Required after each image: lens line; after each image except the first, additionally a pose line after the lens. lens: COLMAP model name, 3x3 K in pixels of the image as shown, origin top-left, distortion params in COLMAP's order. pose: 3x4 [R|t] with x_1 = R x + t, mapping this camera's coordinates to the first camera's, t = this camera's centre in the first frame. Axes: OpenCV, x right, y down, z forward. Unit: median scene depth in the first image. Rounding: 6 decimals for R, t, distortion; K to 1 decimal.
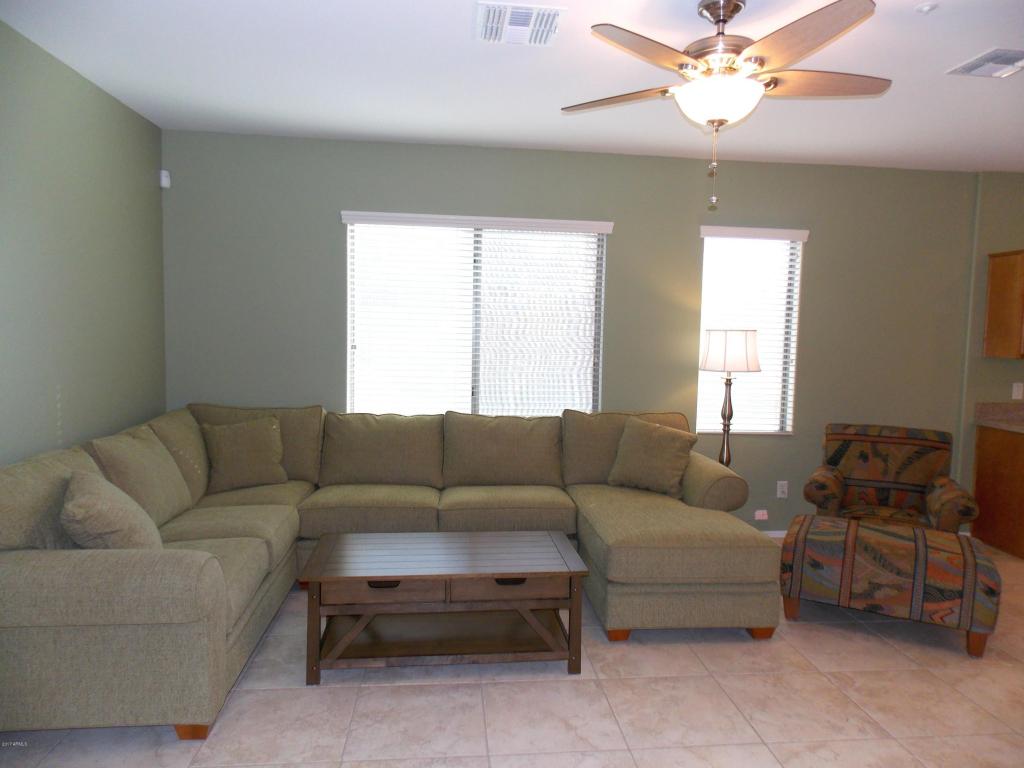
lens RADIAL K [[679.7, 0, 511.6], [0, 679.7, 391.4], [0, 0, 1]] dist [0.002128, -0.000414]
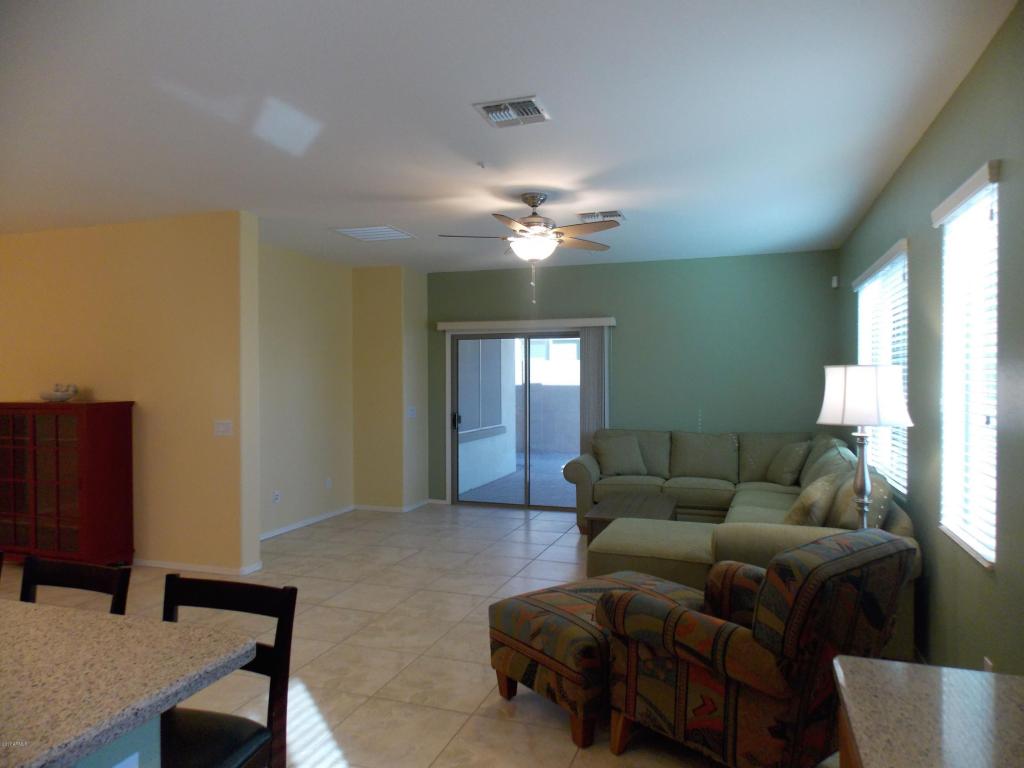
lens RADIAL K [[675.5, 0, 516.1], [0, 675.5, 382.5], [0, 0, 1]] dist [0.002373, -0.002042]
pose [[-0.412363, -0.018795, -0.910826, 1.157170], [-0.088133, 0.995921, 0.019350, -0.058309], [0.906746, 0.088253, -0.412338, 1.012525]]
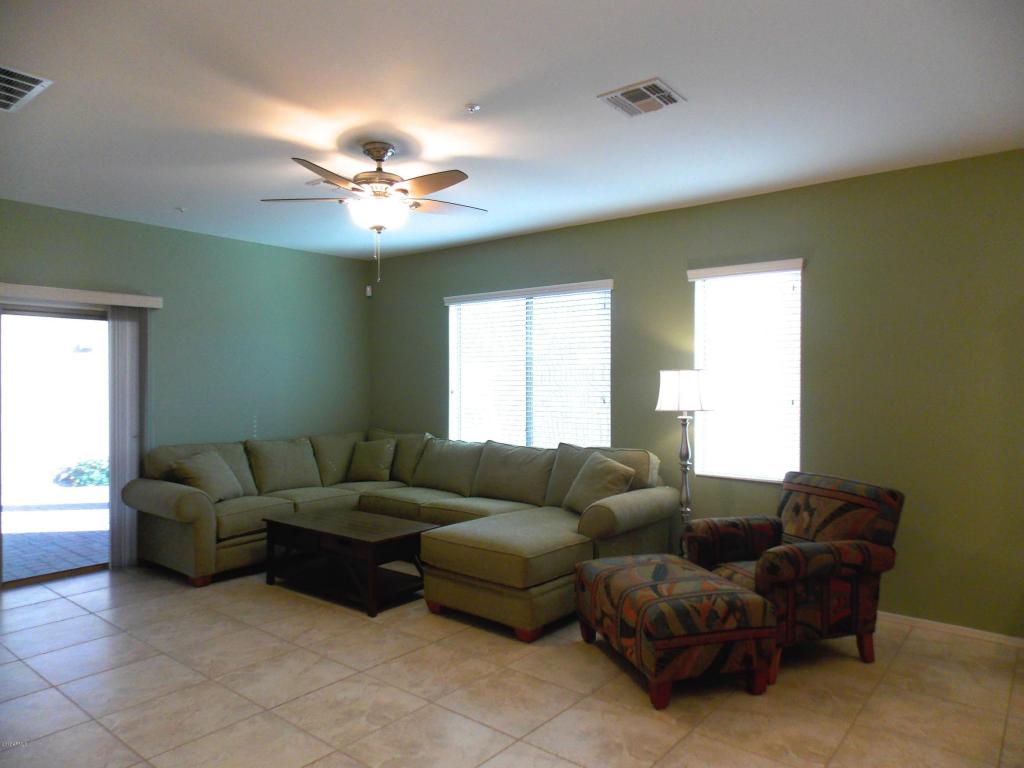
lens RADIAL K [[677.4, 0, 514.5], [0, 677.4, 383.7], [0, 0, 1]] dist [0.005690, 0.000023]
pose [[0.708851, -0.022429, -0.705002, 0.894896], [-0.044864, 0.996037, -0.076797, 0.019089], [0.703930, 0.086067, 0.705035, 0.120217]]
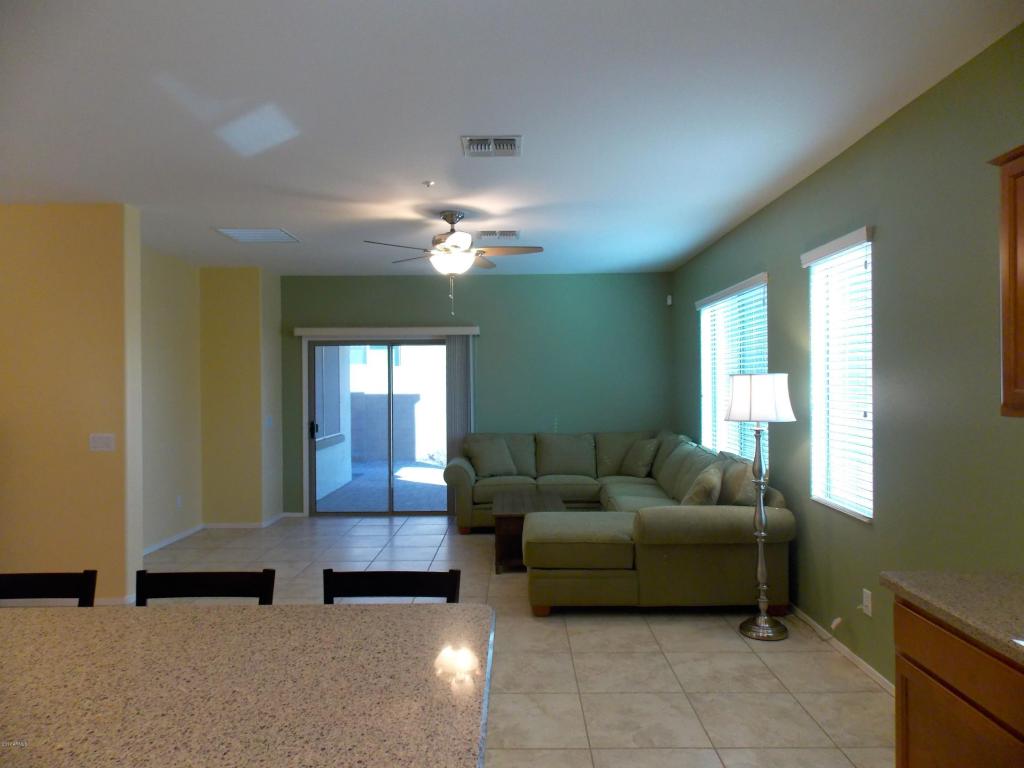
lens RADIAL K [[692.7, 0, 512.0], [0, 692.7, 384.0], [0, 0, 1]] dist [0.003695, -0.000459]
pose [[-0.104832, -0.022552, -0.994234, 1.312346], [-0.081184, 0.996600, -0.014046, -0.041336], [0.991171, 0.079244, -0.106306, 0.818715]]
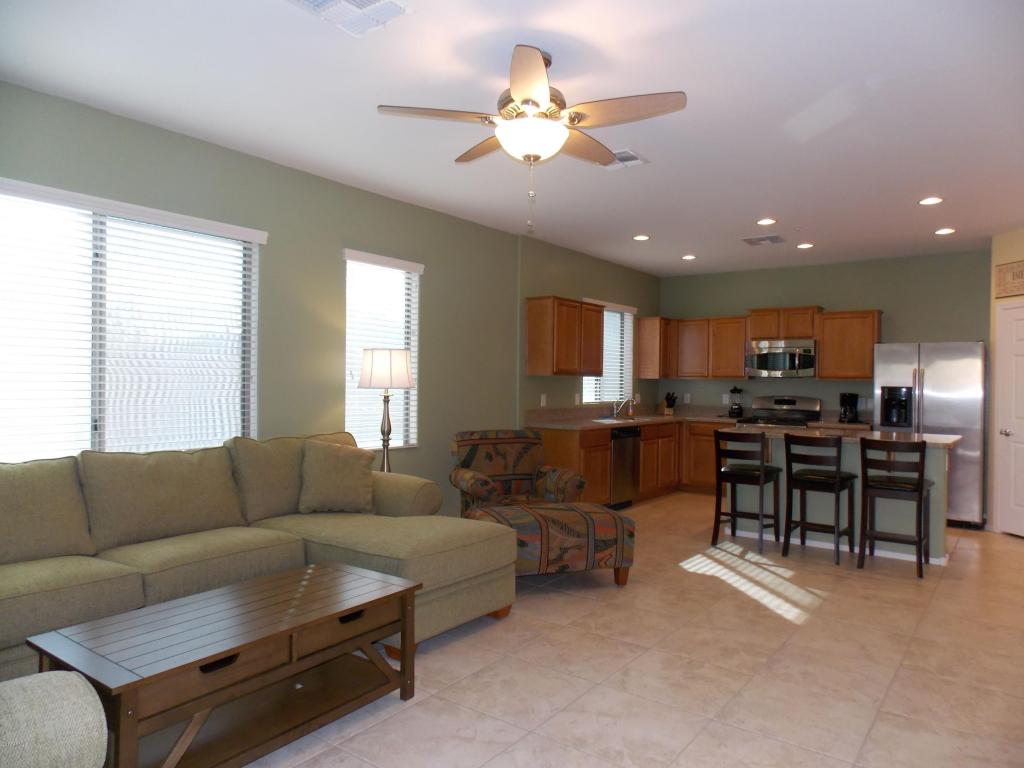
lens RADIAL K [[684.4, 0, 512.0], [0, 684.4, 384.0], [0, 0, 1]] dist [0.002617, -0.003269]
pose [[0.678130, -0.019304, 0.734688, -0.342383], [0.069725, 0.996836, -0.038165, 0.017828], [-0.731627, 0.077107, 0.677330, 0.149385]]
